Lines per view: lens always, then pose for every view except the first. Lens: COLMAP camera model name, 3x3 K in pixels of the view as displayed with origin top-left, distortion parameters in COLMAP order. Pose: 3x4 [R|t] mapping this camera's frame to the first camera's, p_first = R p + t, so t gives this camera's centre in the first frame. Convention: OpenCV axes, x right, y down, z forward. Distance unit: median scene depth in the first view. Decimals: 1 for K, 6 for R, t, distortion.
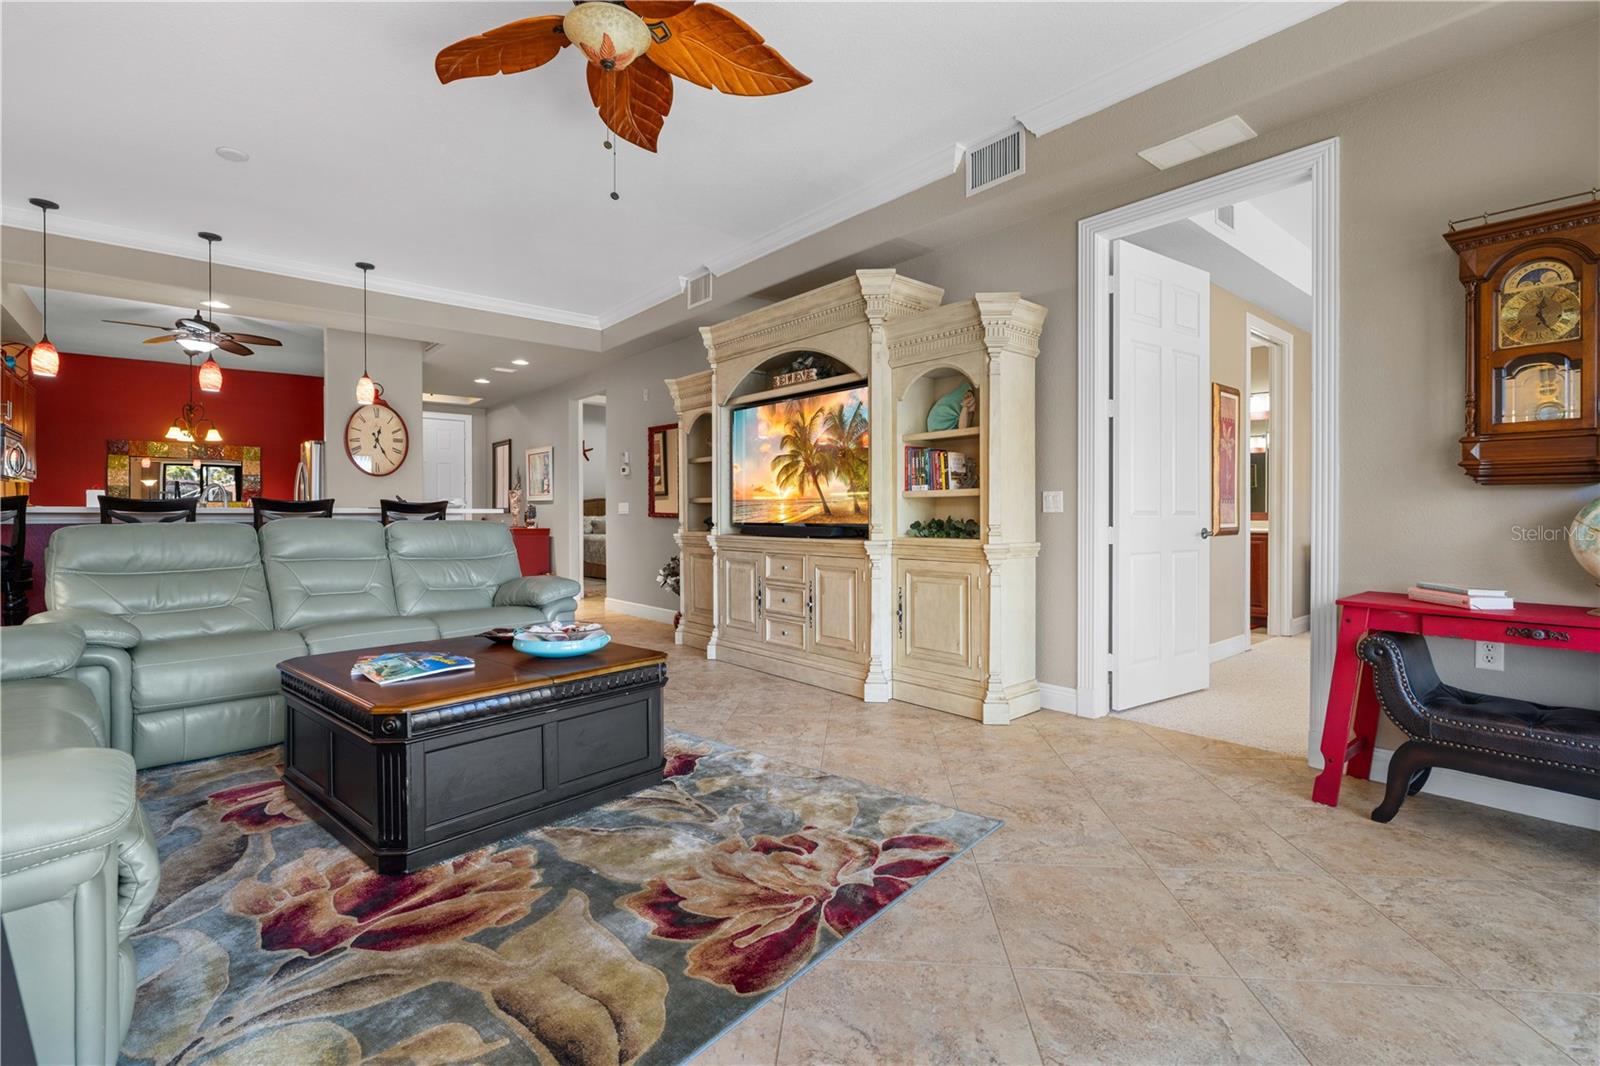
lens RADIAL K [[724.4, 0, 787.7], [0, 724.4, 522.4], [0, 0, 1]] dist [-0.007599, 0.002654]
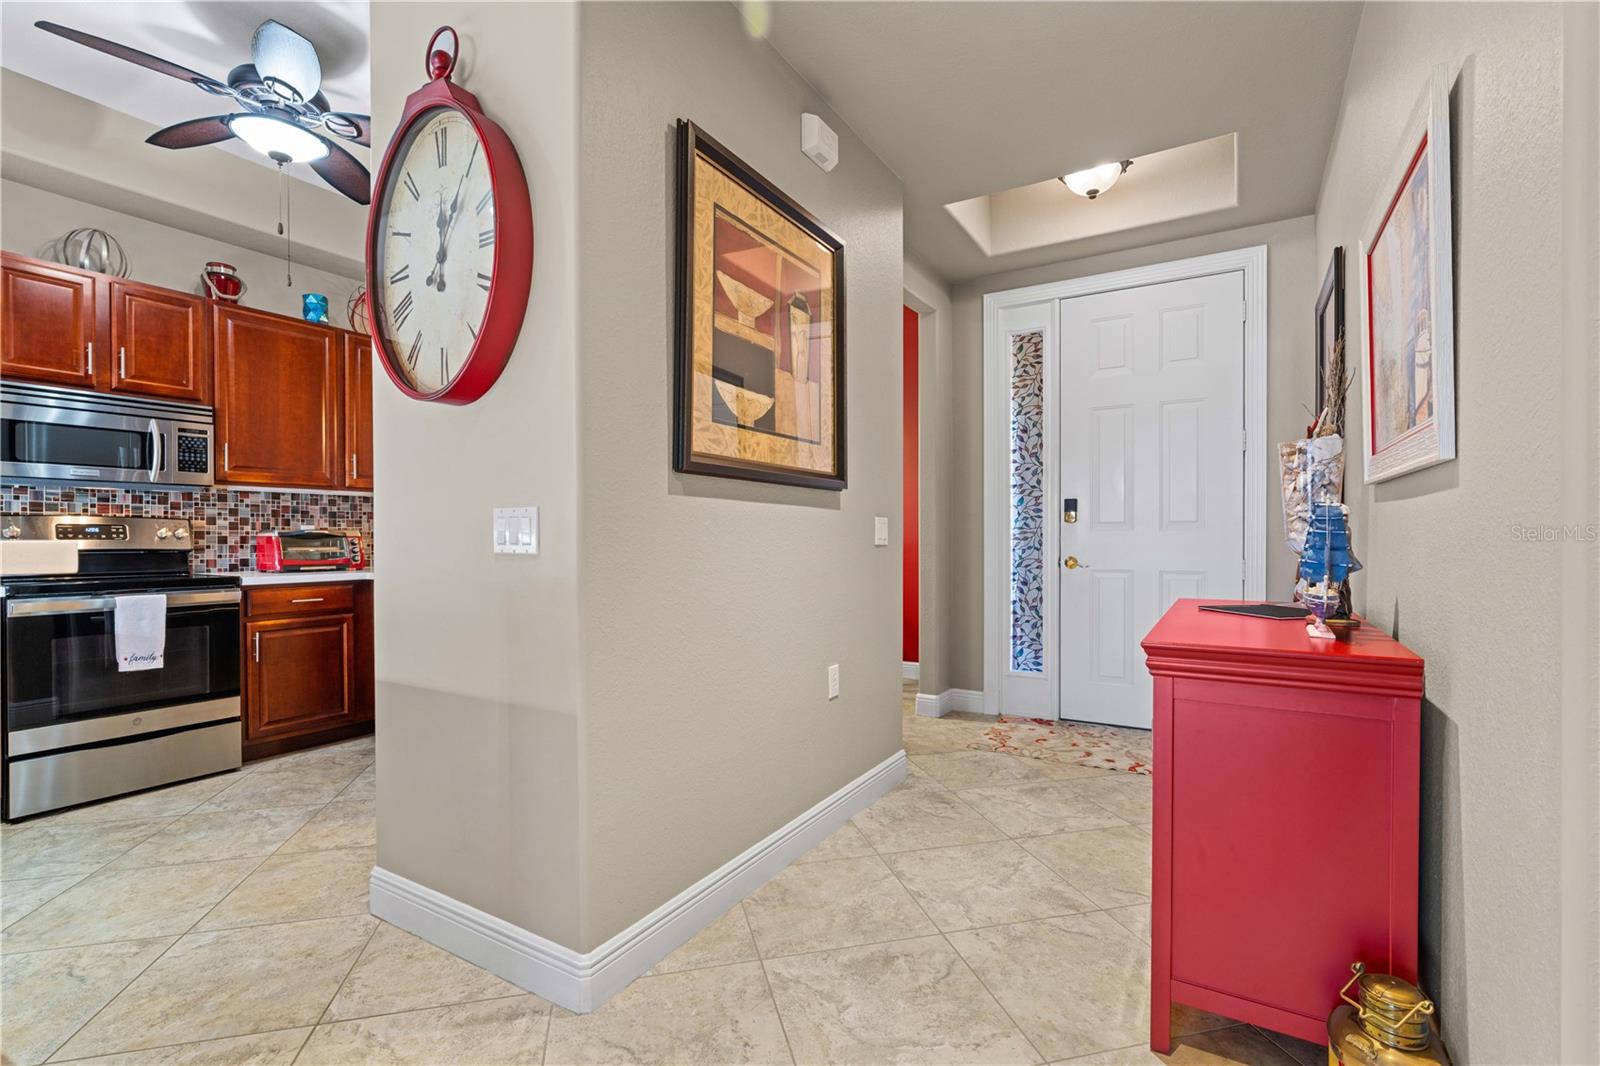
lens RADIAL K [[724.4, 0, 799.6], [0, 724.4, 543.4], [0, 0, 1]] dist [-0.007599, 0.002654]
pose [[0.319491, 0.005055, -0.947576, -0.578484], [-0.006705, 0.999973, 0.003074, -0.033628], [0.947566, 0.005371, 0.319516, 2.037204]]
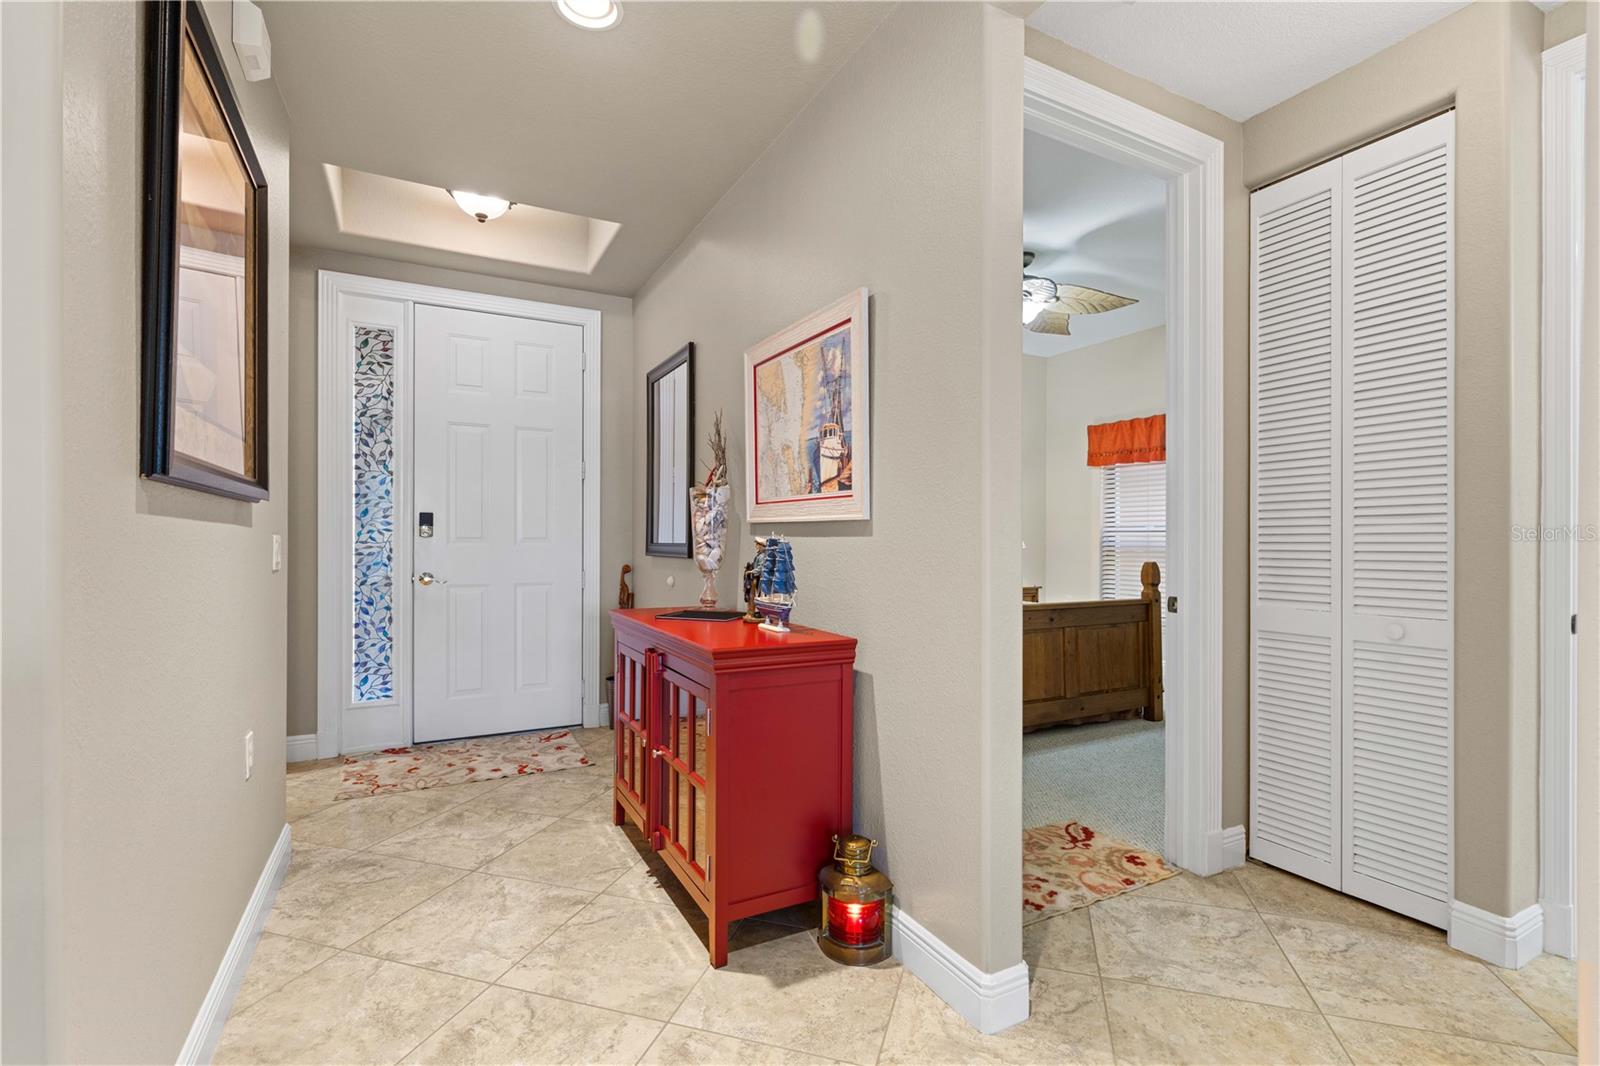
lens RADIAL K [[724.4, 0, 803.8], [0, 724.4, 542.8], [0, 0, 1]] dist [-0.007599, 0.002654]
pose [[0.977790, 0.002019, -0.209579, -0.728204], [-0.003425, 0.999974, -0.006346, -0.051608], [0.209561, 0.006922, 0.977771, 1.859020]]
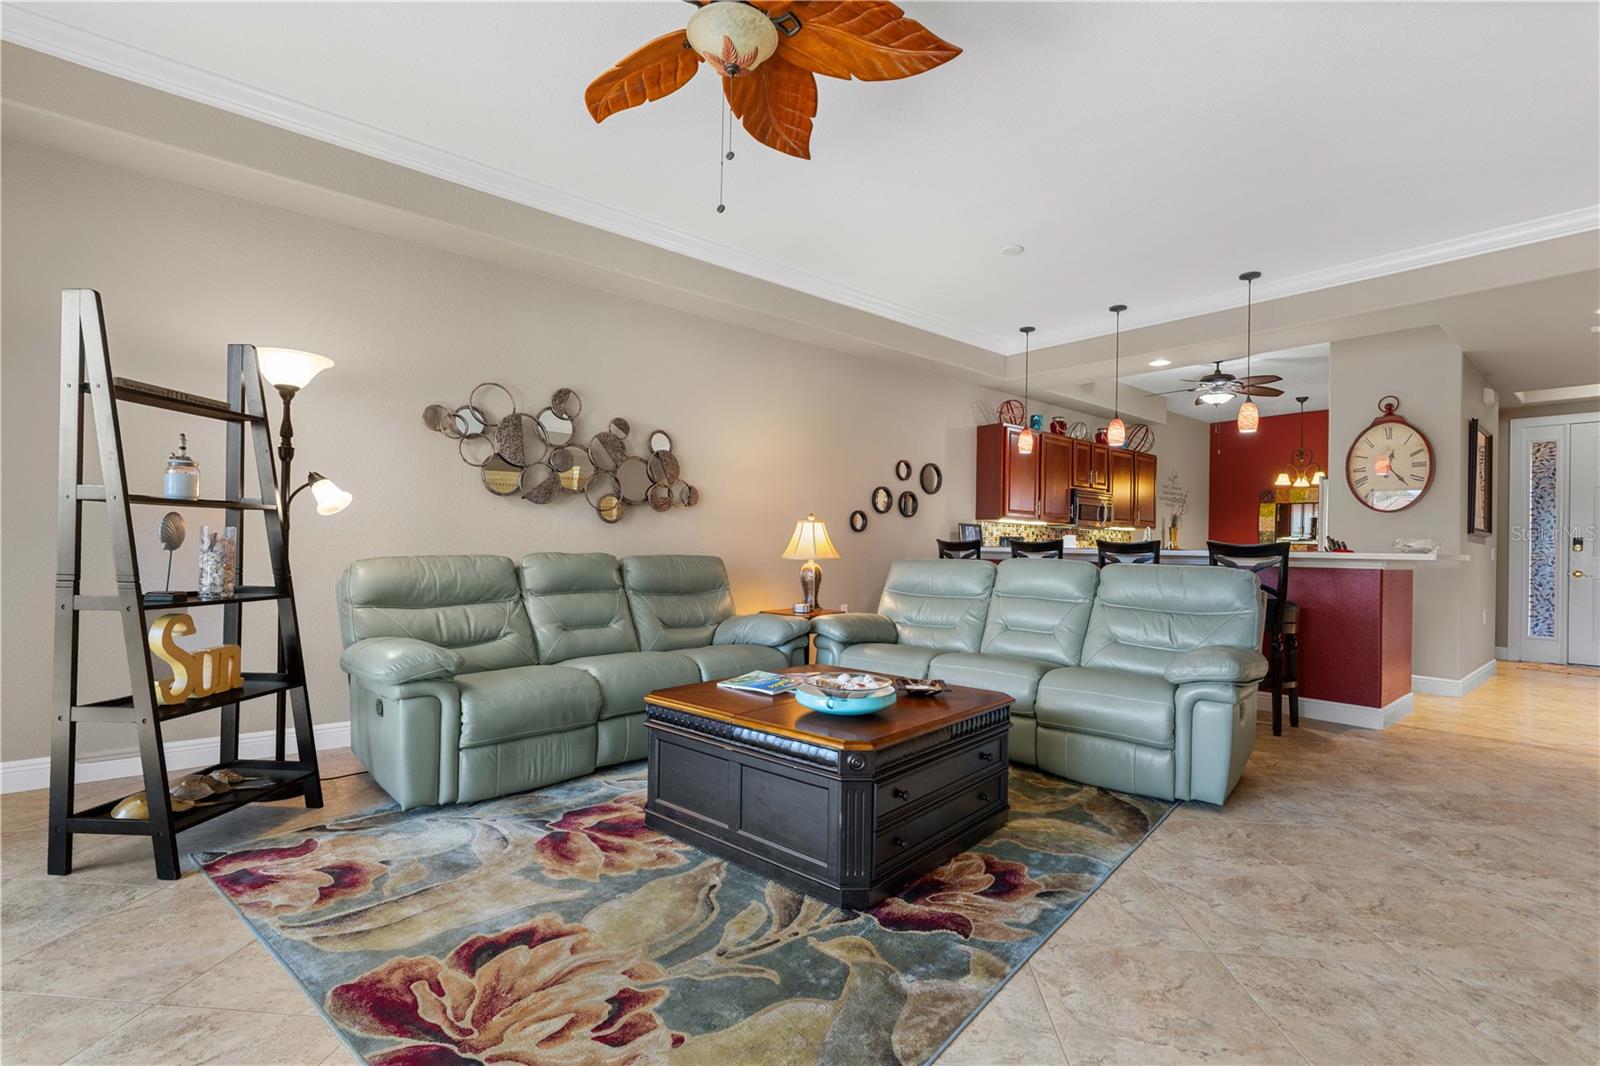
lens RADIAL K [[724.4, 0, 809.3], [0, 724.4, 543.0], [0, 0, 1]] dist [-0.007599, 0.002654]
pose [[0.002677, -0.010397, -0.999942, 0.434949], [-0.028348, 0.999543, -0.010468, -0.008024], [0.999595, 0.028375, 0.002381, 0.714740]]
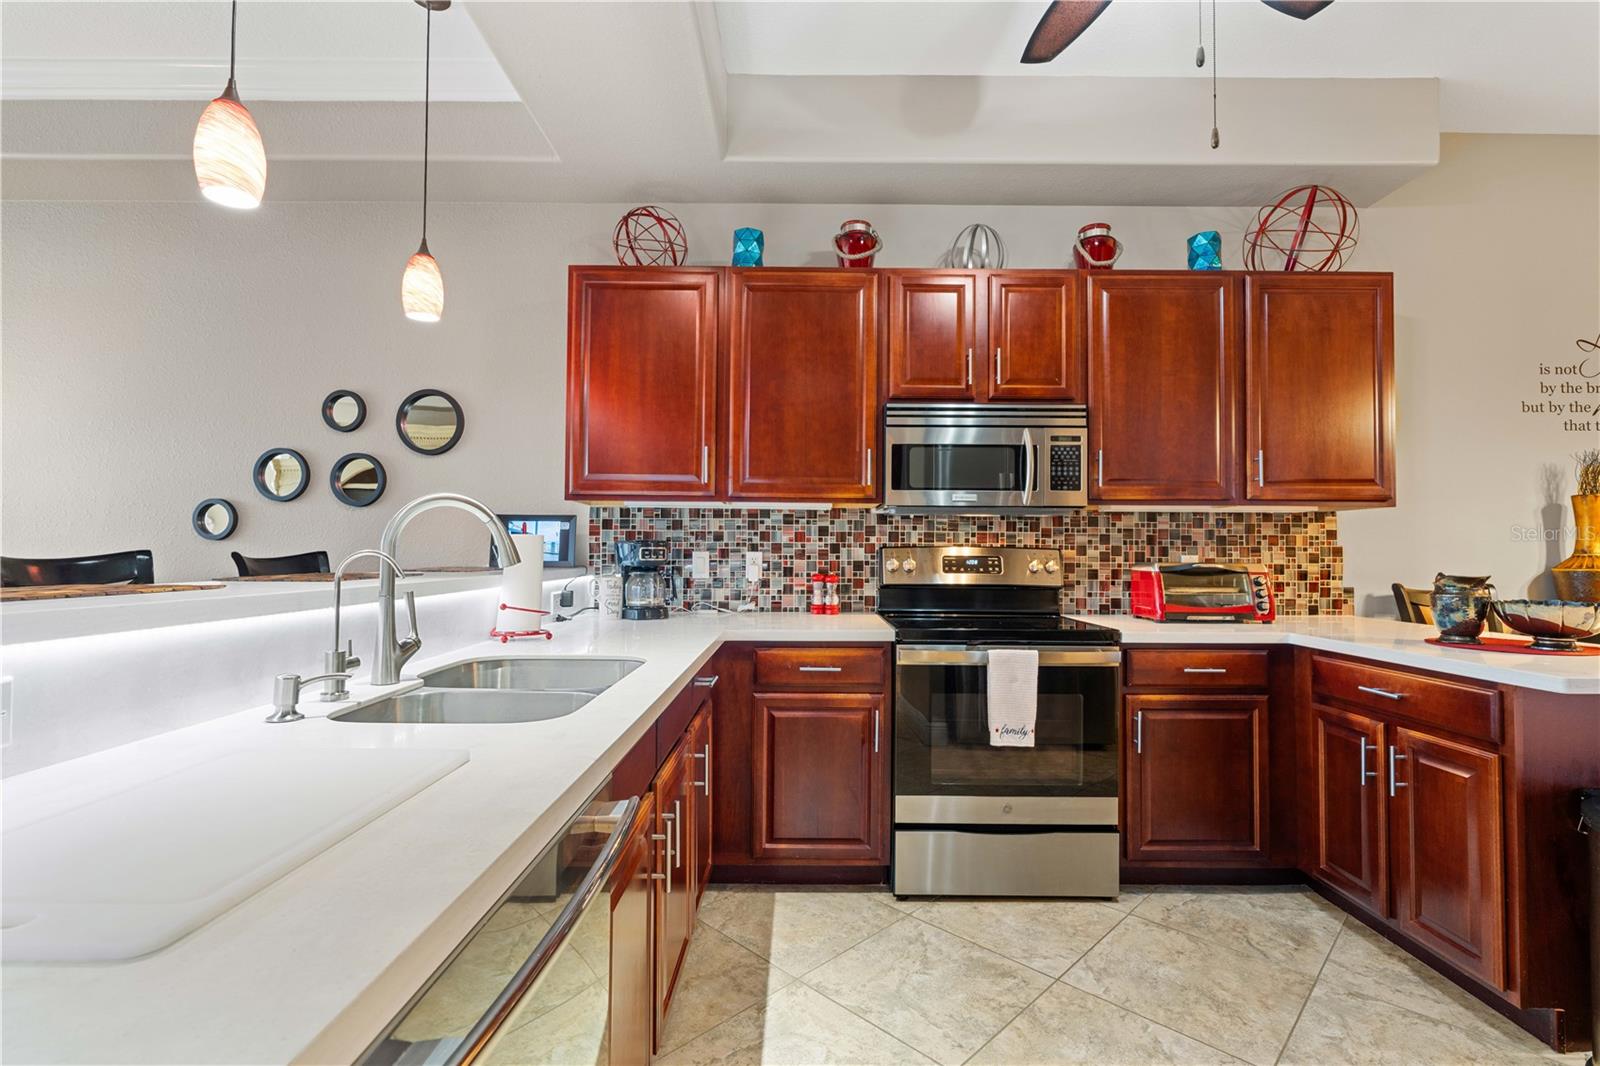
lens RADIAL K [[724.4, 0, 806.1], [0, 724.4, 537.0], [0, 0, 1]] dist [-0.007599, 0.002654]
pose [[-0.642810, -0.021795, -0.765716, -0.972100], [-0.015839, 0.999760, -0.015160, -0.054498], [0.765862, 0.002383, -0.643000, 1.866725]]
